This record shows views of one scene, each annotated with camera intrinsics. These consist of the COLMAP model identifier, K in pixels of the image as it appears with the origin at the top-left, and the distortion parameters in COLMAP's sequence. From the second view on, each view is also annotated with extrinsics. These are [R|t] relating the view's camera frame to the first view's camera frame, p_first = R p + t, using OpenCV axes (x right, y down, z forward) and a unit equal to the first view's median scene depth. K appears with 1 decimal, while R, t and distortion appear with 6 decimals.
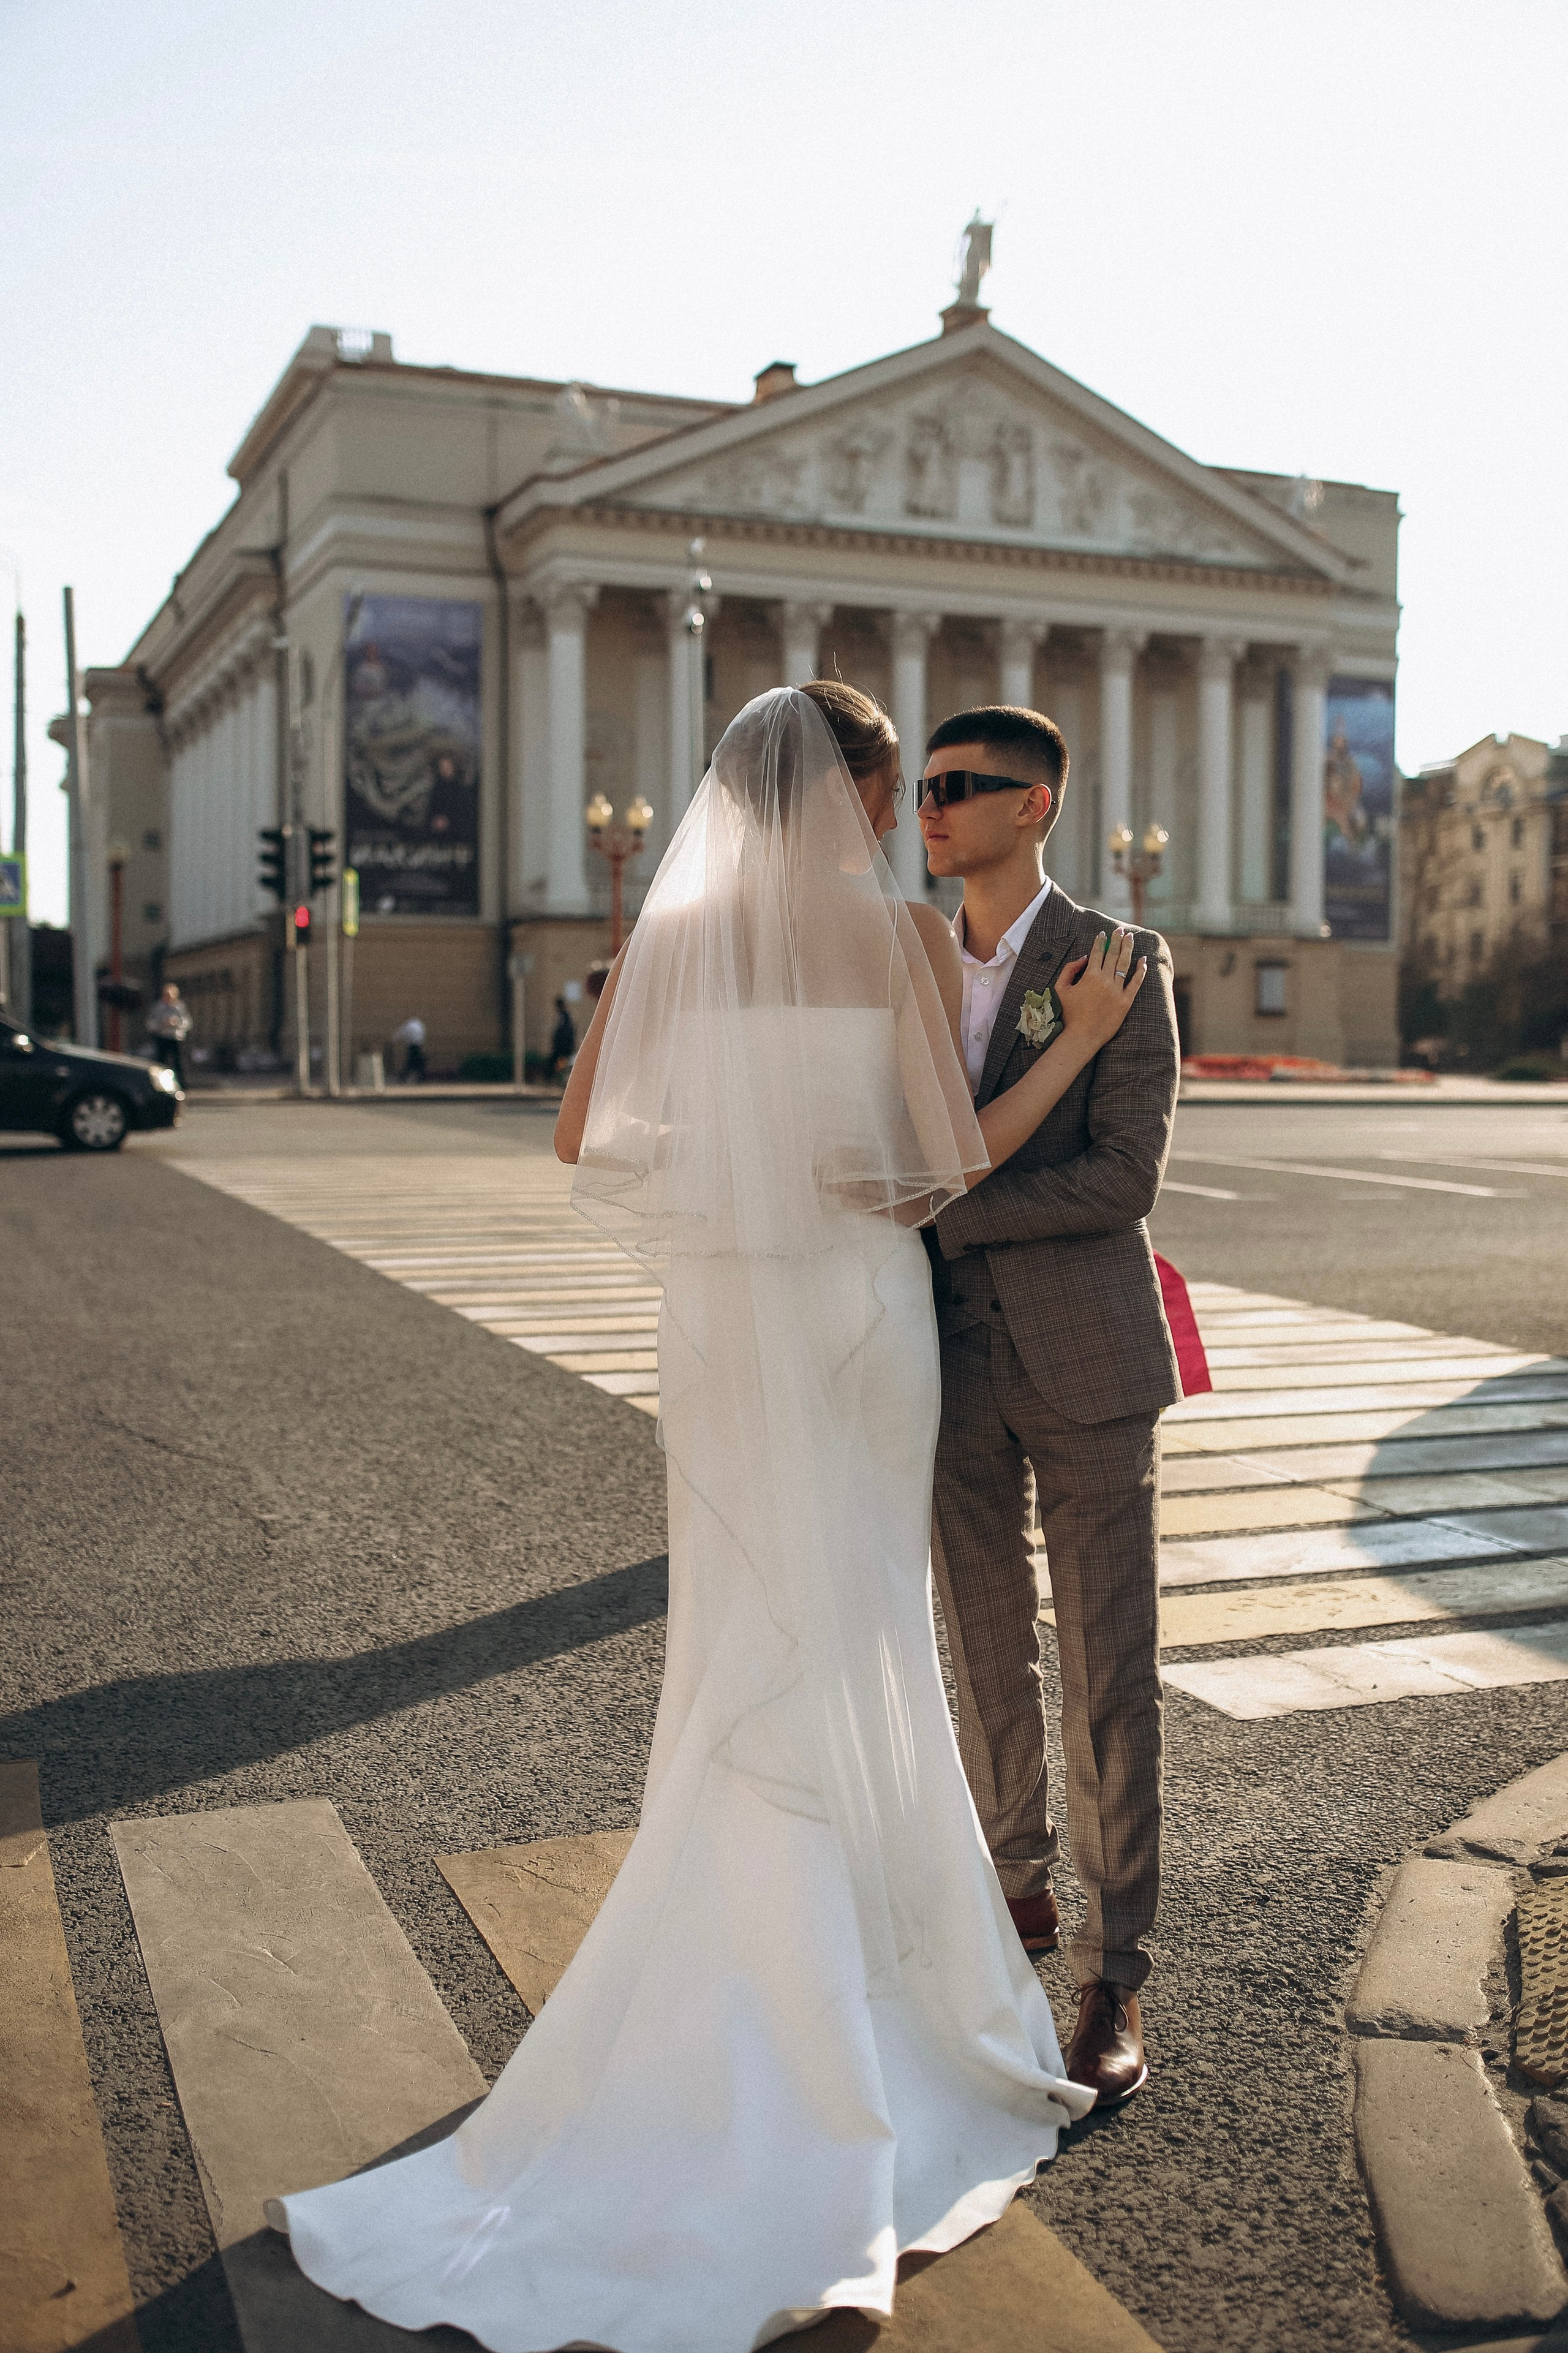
lens RADIAL K [[2284.4, 0, 784.0], [0, 2284.4, 1176.5], [0, 0, 1]] dist [0.000257, 0.004953]
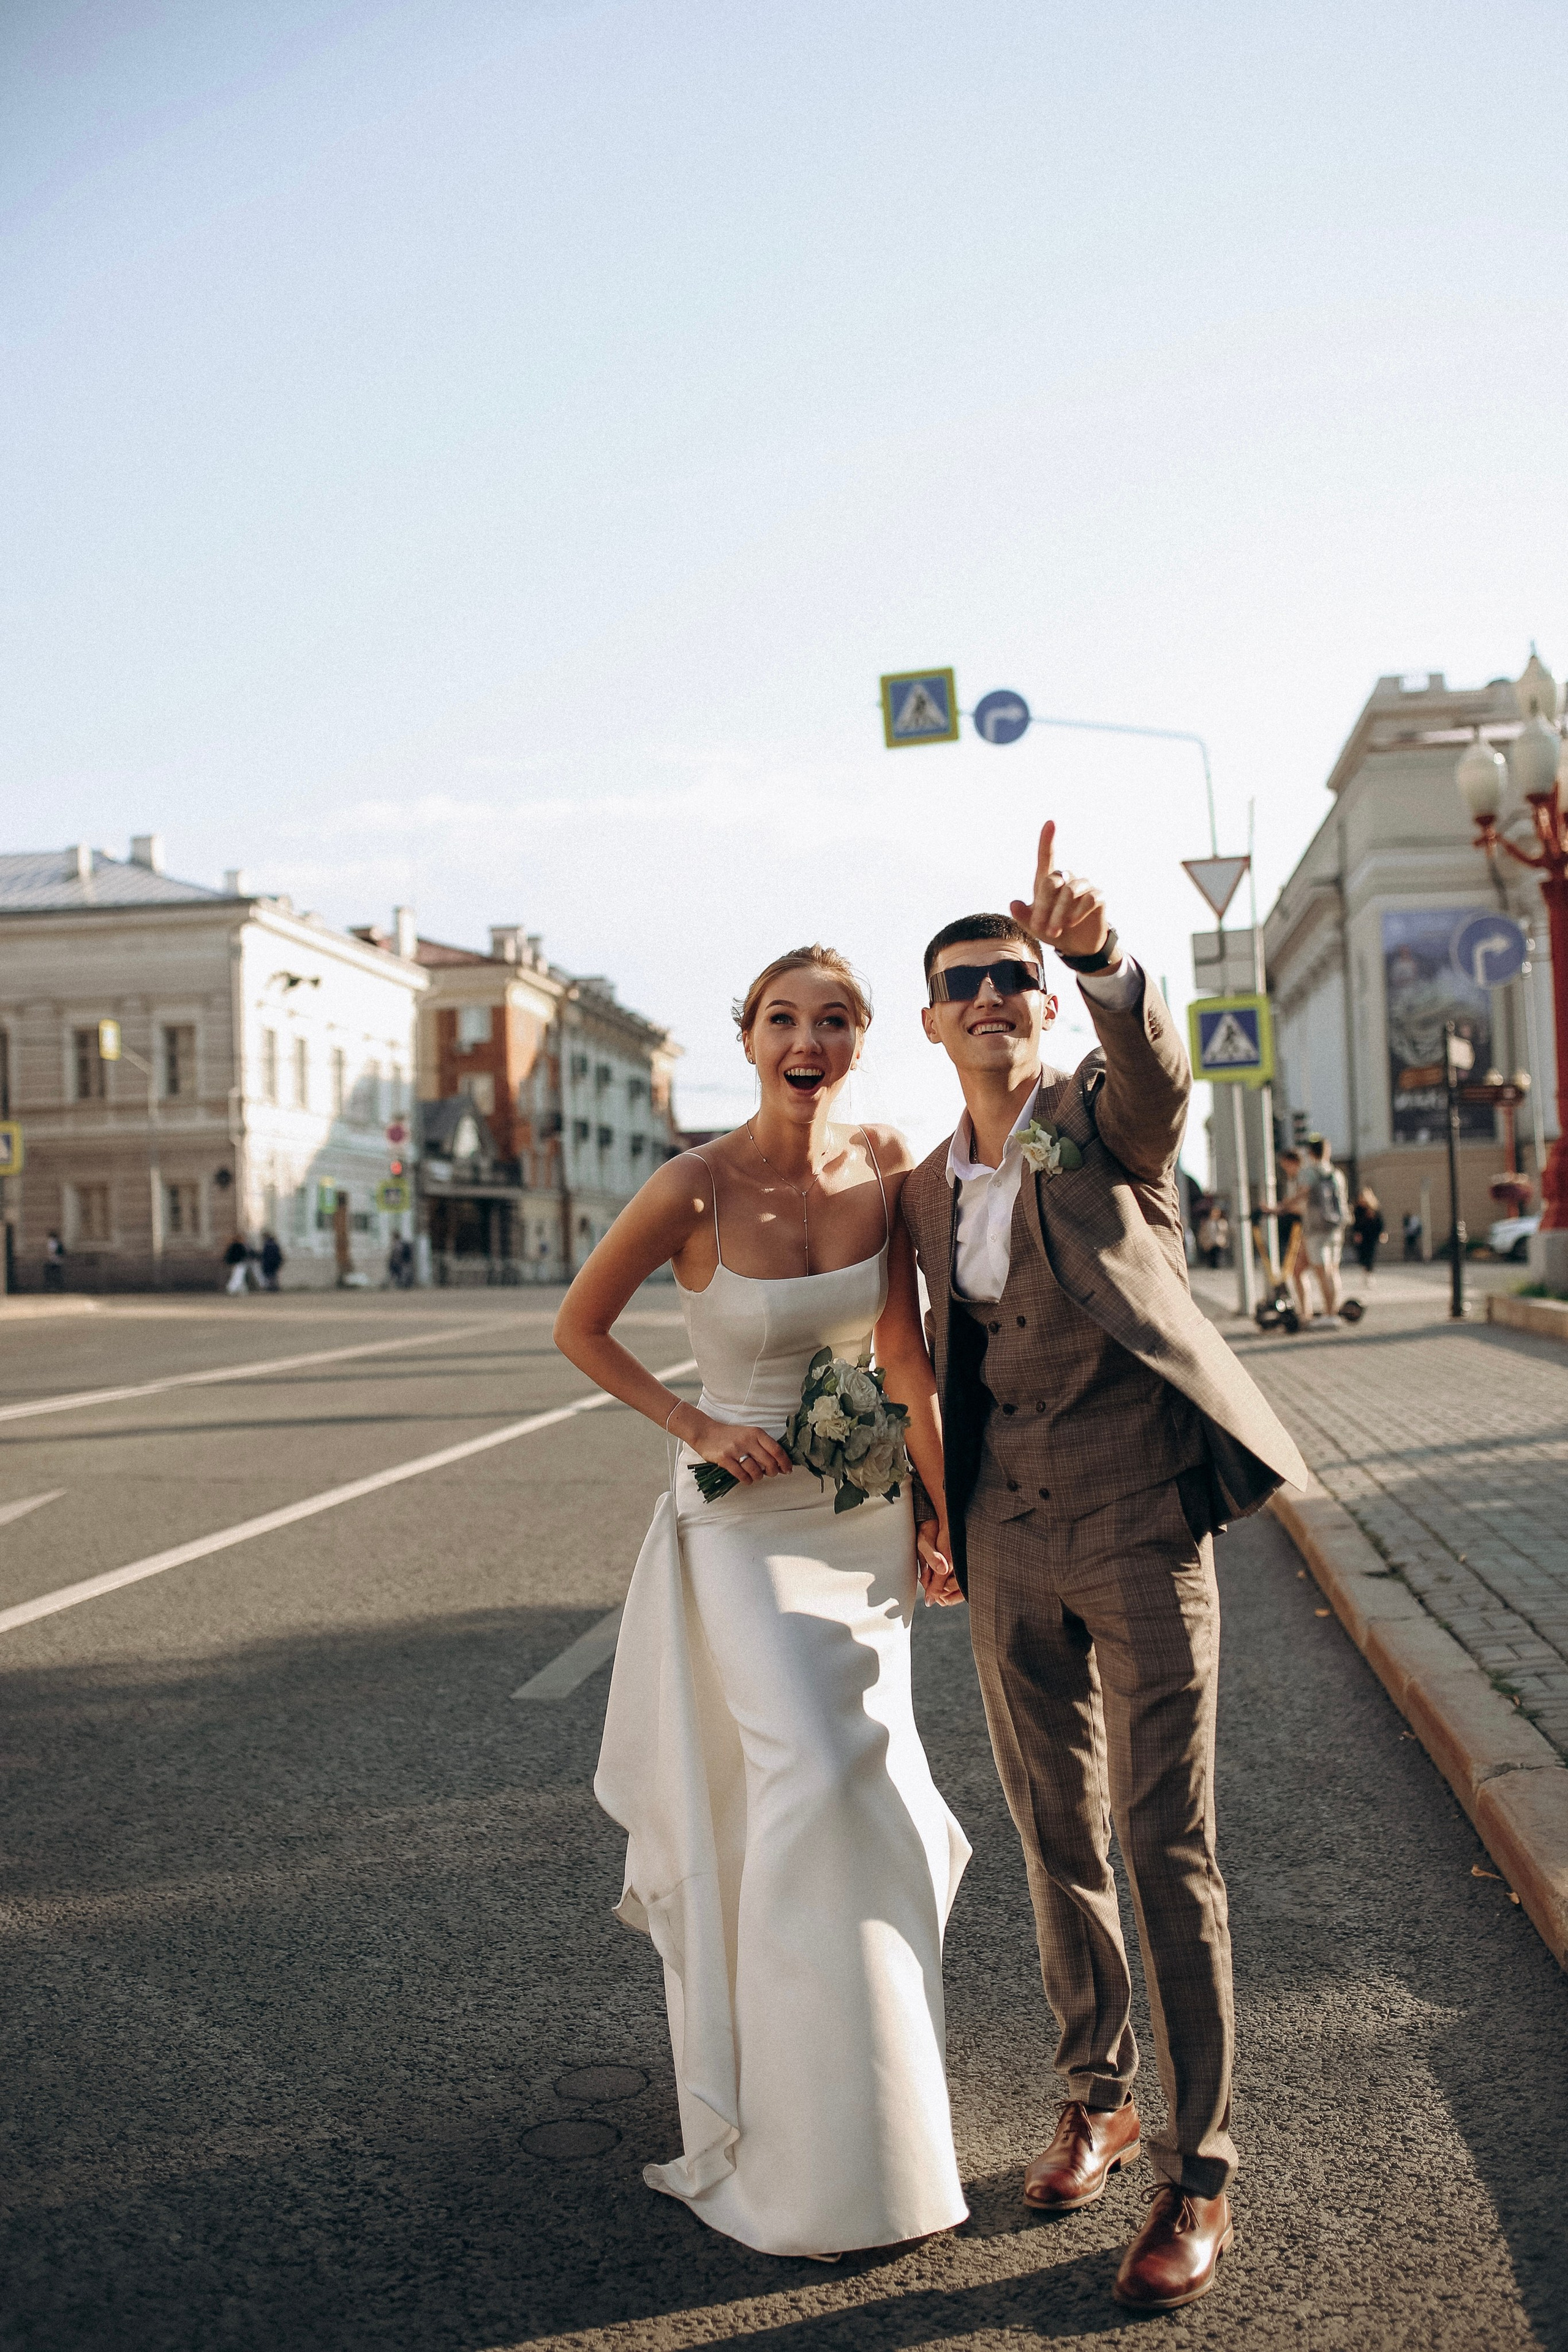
lens RADIAL K [[2283.6, 0, 784.0], [0, 2283.6, 1176.0], [0, 0, 1]] dist [0.000257, 0.004953]
pose [[0.874614, -0.057651, -0.481381, 0.132262], [0.014199, 0.995525, -0.093429, 0.022620], [0.484613, 0.074879, 0.871518, -0.326114]]
